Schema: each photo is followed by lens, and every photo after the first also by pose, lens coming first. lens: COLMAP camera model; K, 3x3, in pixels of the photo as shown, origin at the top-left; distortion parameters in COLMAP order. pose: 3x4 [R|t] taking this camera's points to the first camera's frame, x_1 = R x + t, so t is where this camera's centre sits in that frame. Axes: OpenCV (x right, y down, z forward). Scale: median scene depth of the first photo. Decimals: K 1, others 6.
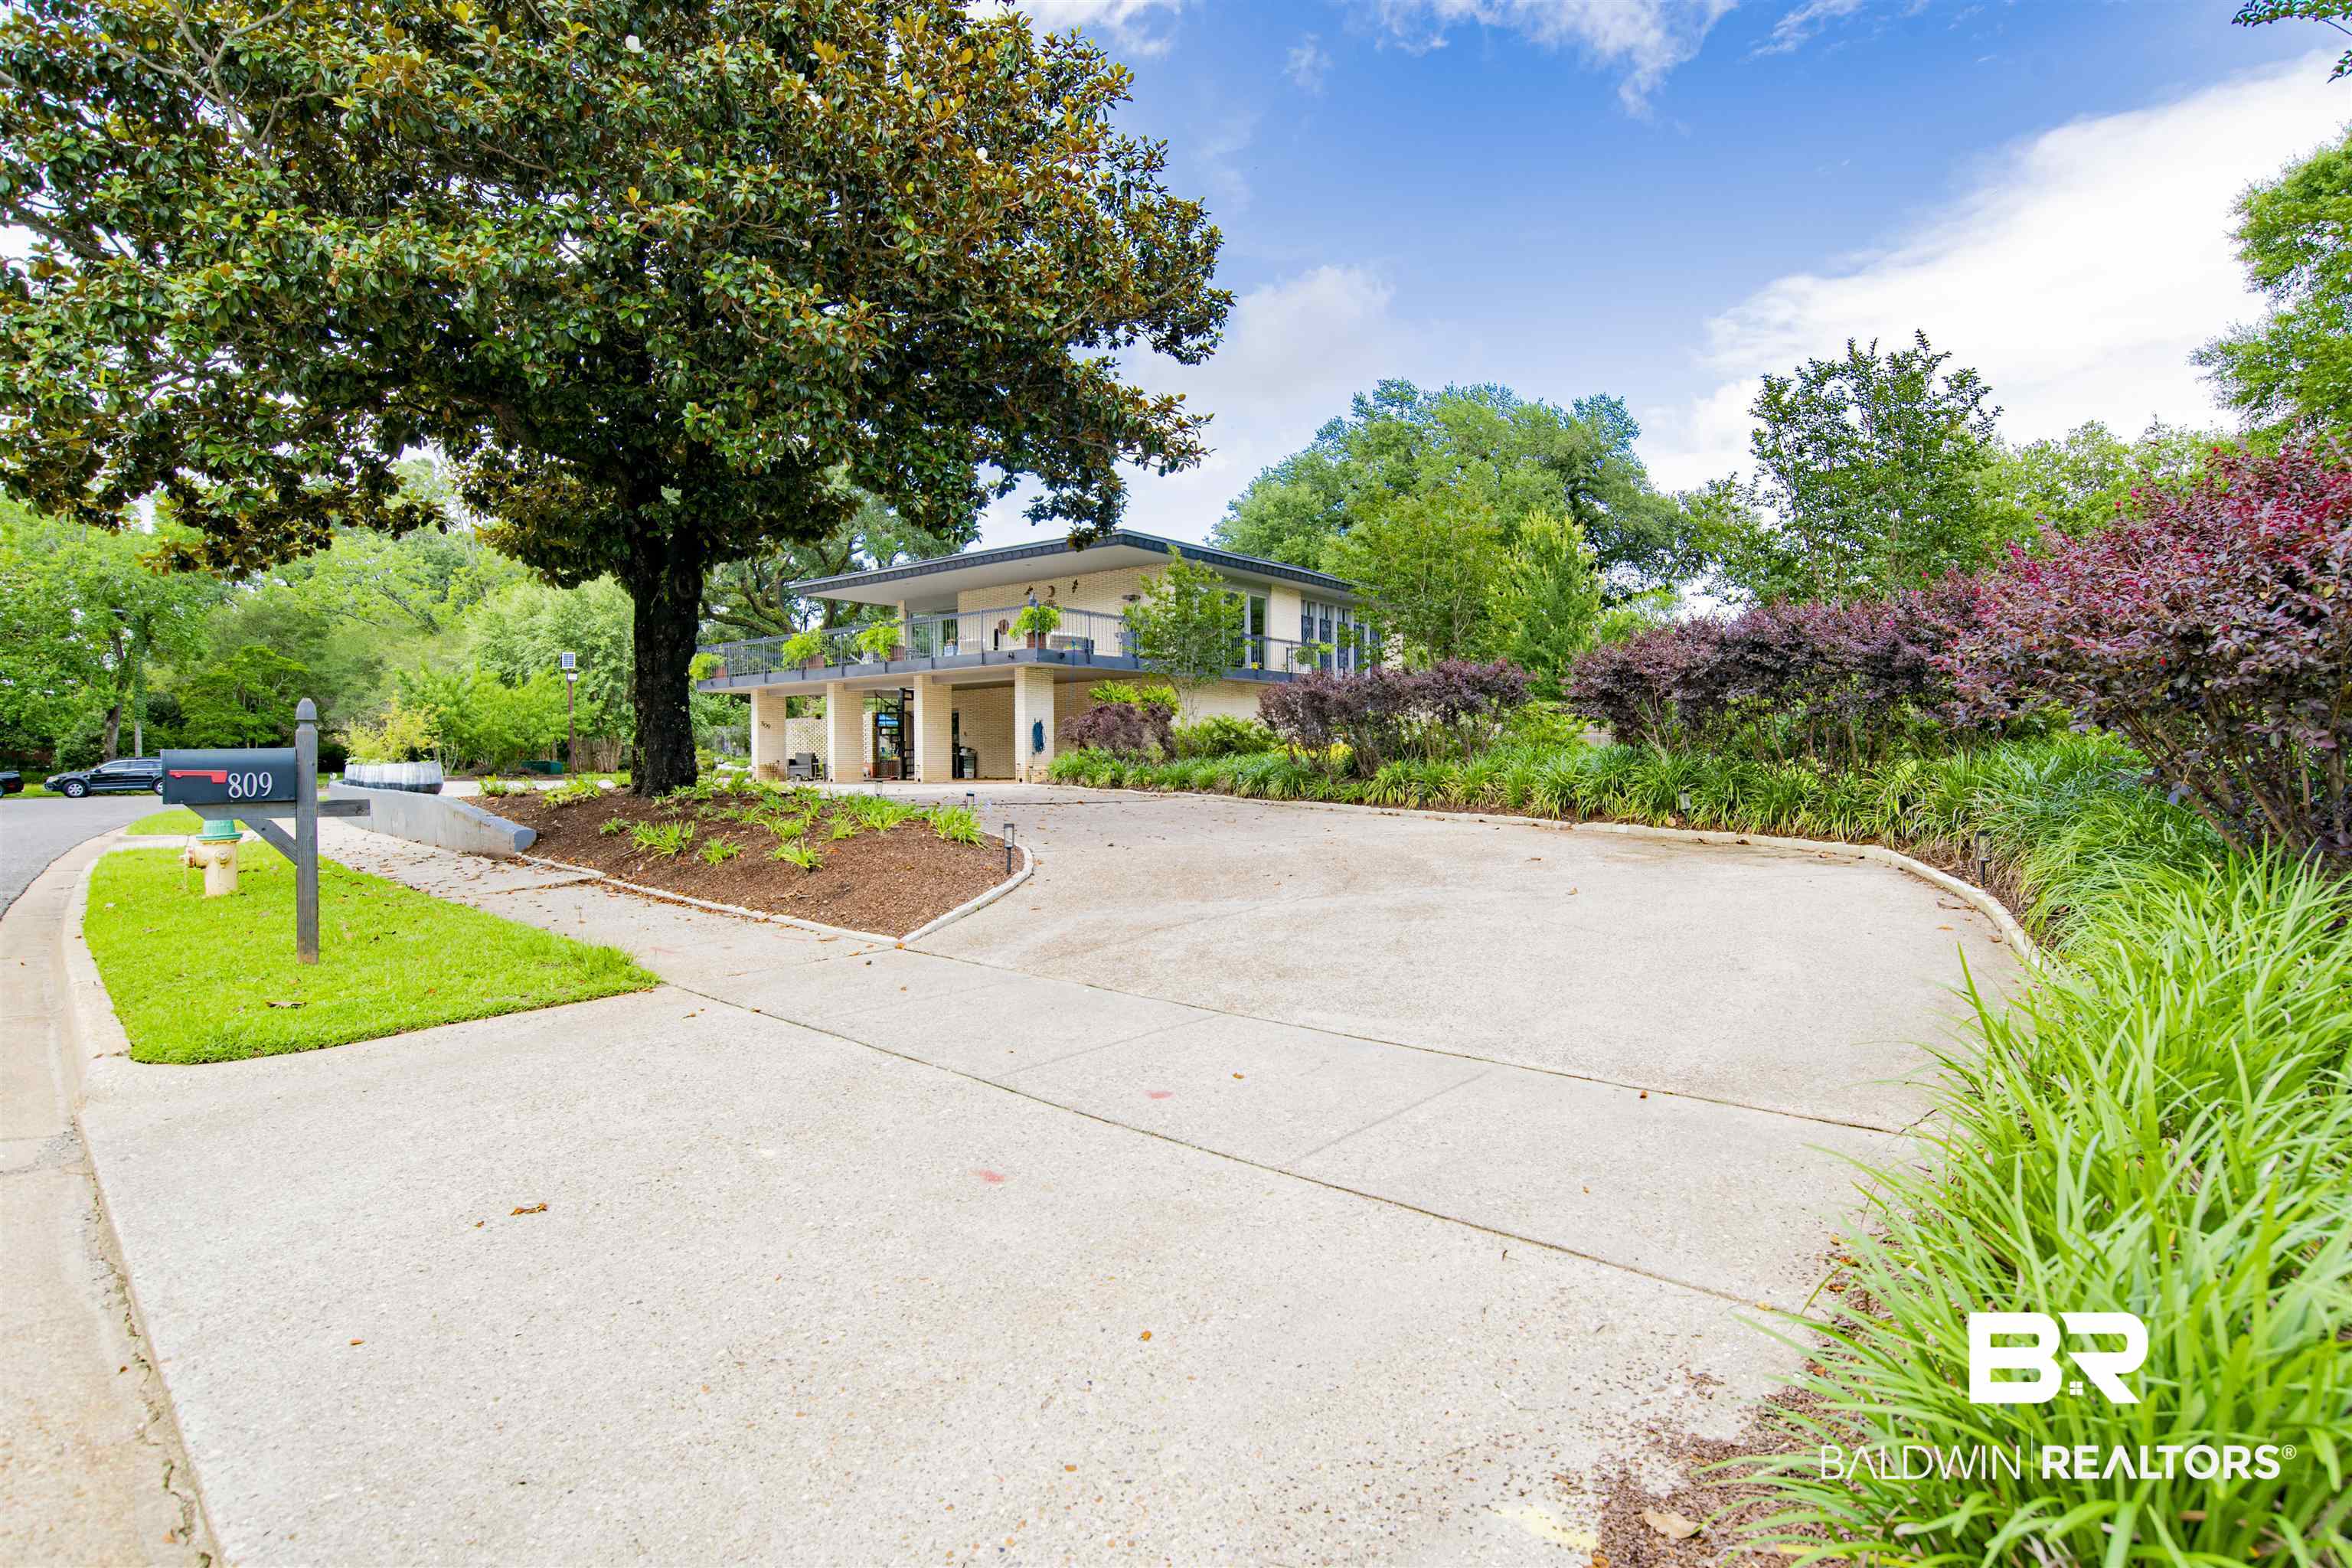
lens RADIAL K [[1205.2, 0, 1177.1], [0, 1205.2, 776.0], [0, 0, 1]] dist [-0.006593, 0.000113]
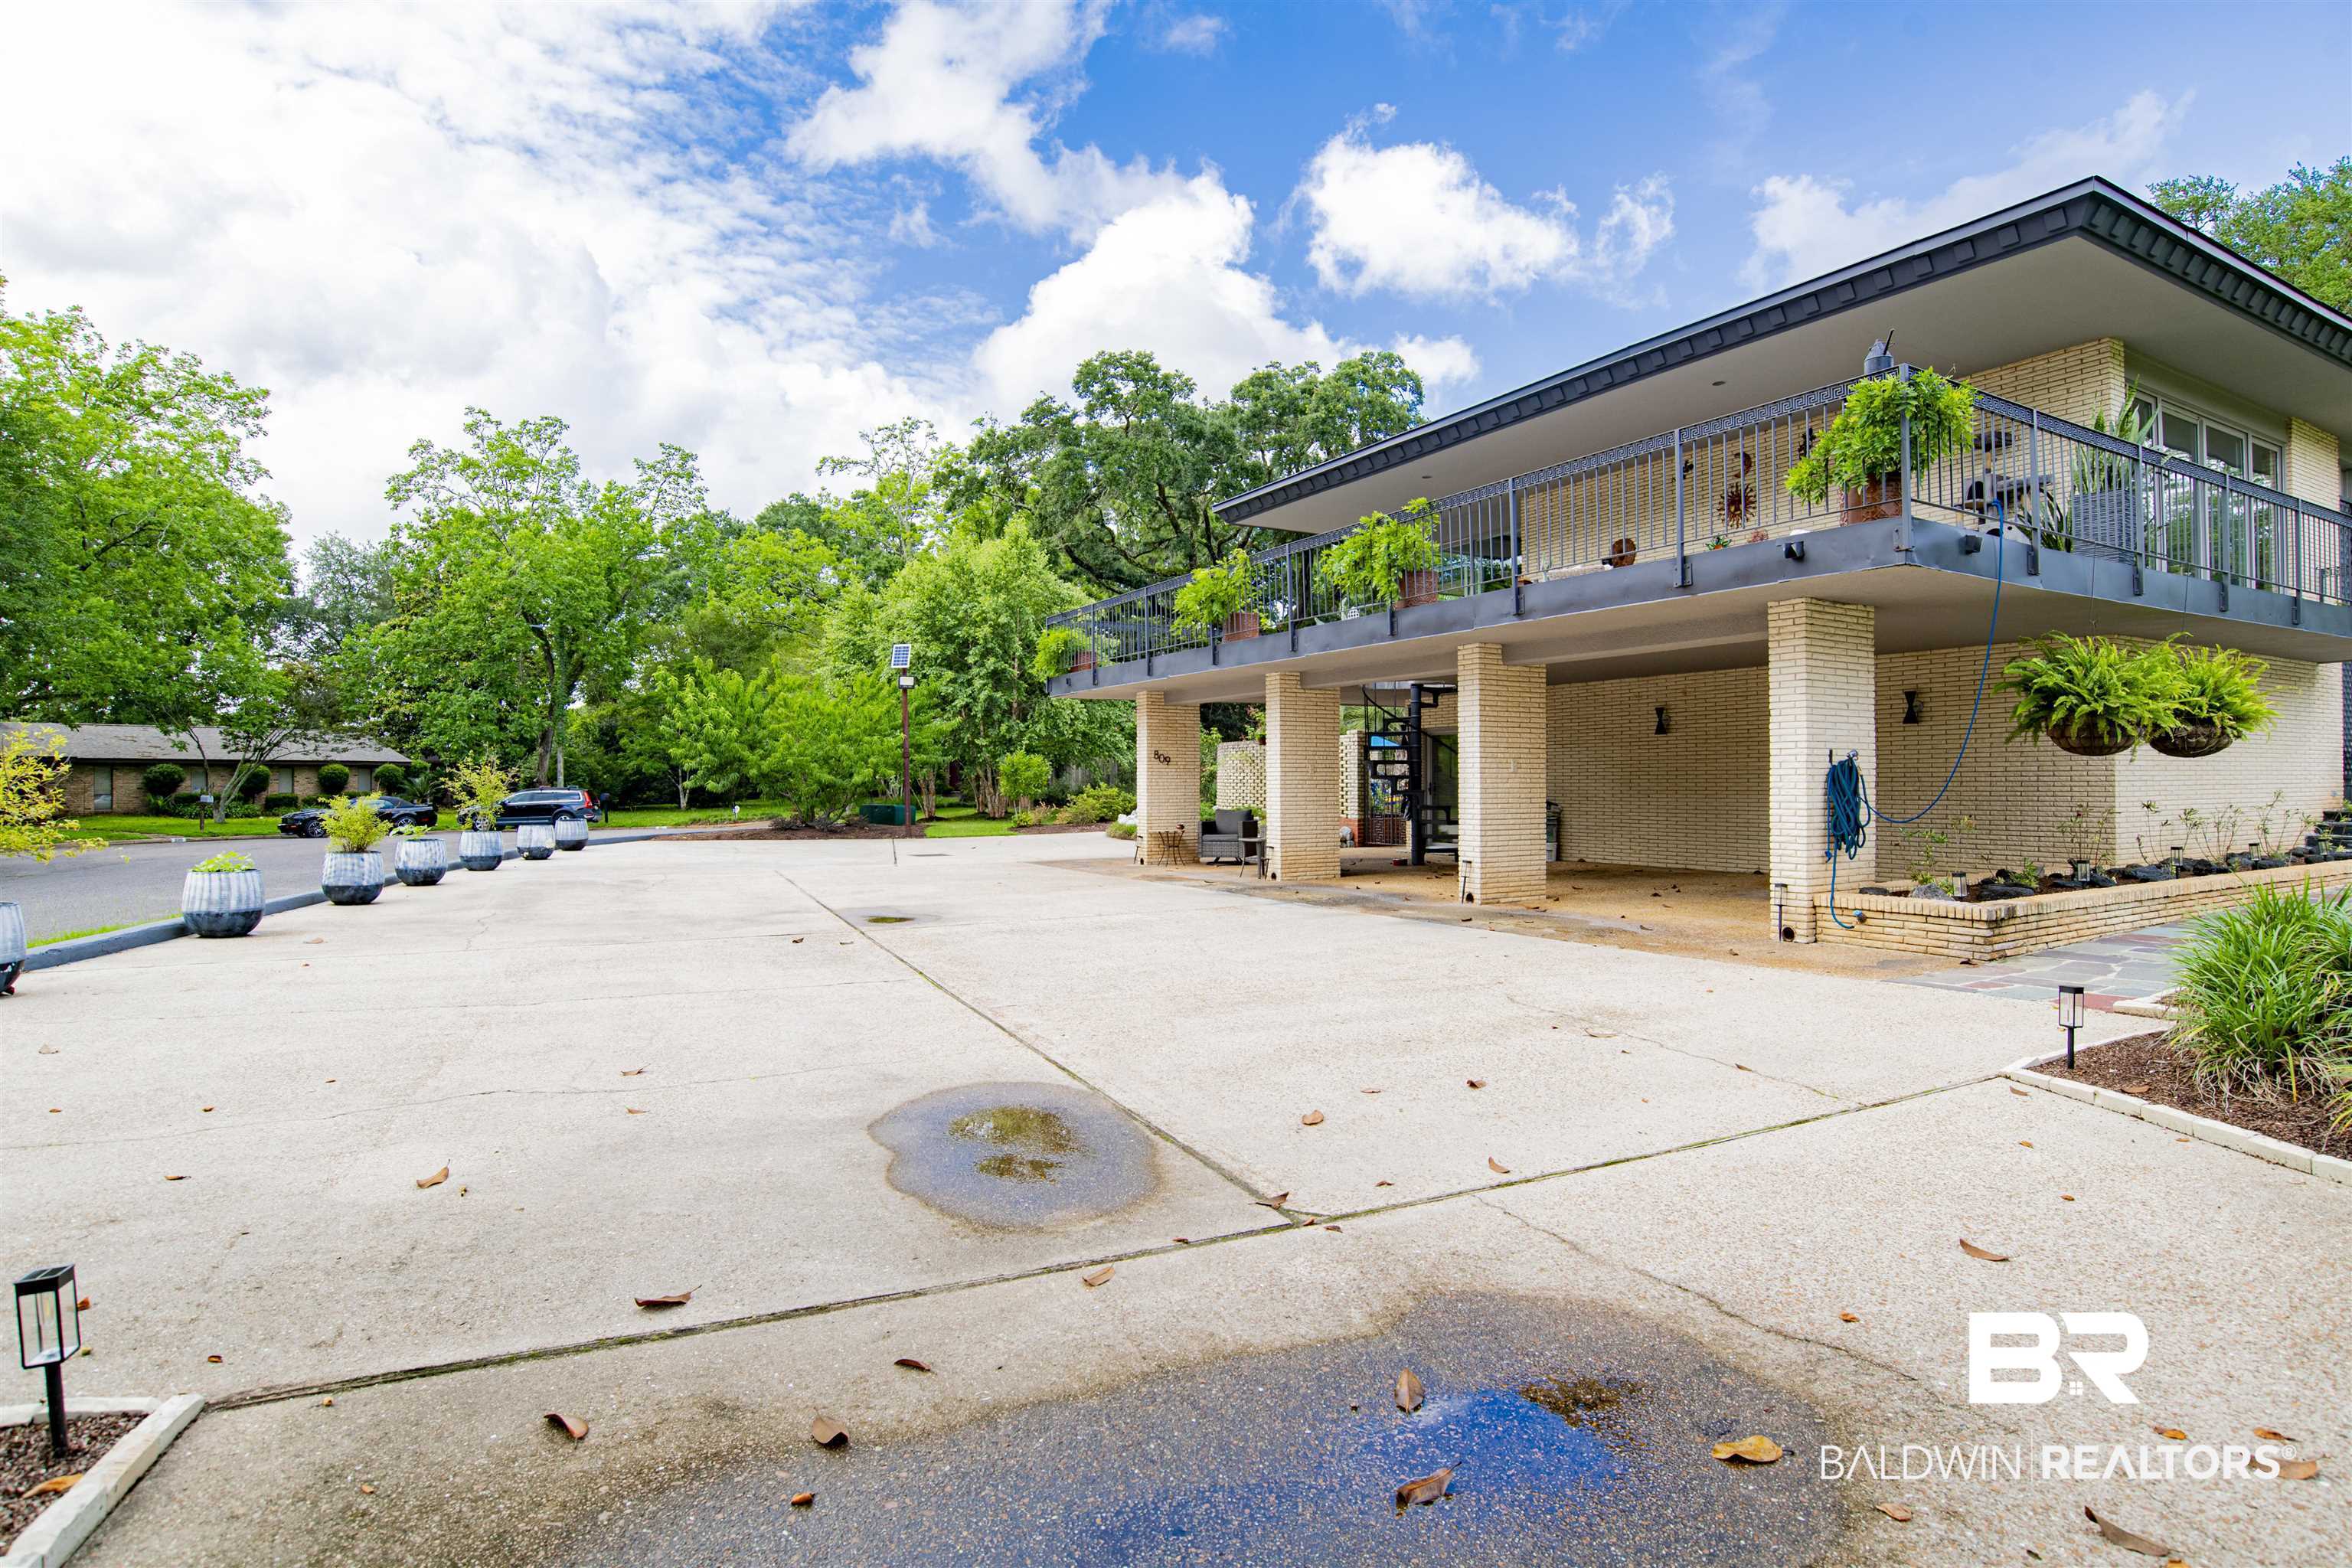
lens RADIAL K [[1200.5, 0, 1179.8], [0, 1200.5, 775.2], [0, 0, 1]] dist [-0.053620, 0.018628]
pose [[0.922875, 0.003099, -0.385086, -0.117824], [-0.006016, 0.999962, -0.006369, -0.028903], [0.385052, 0.008194, 0.922859, 0.467042]]
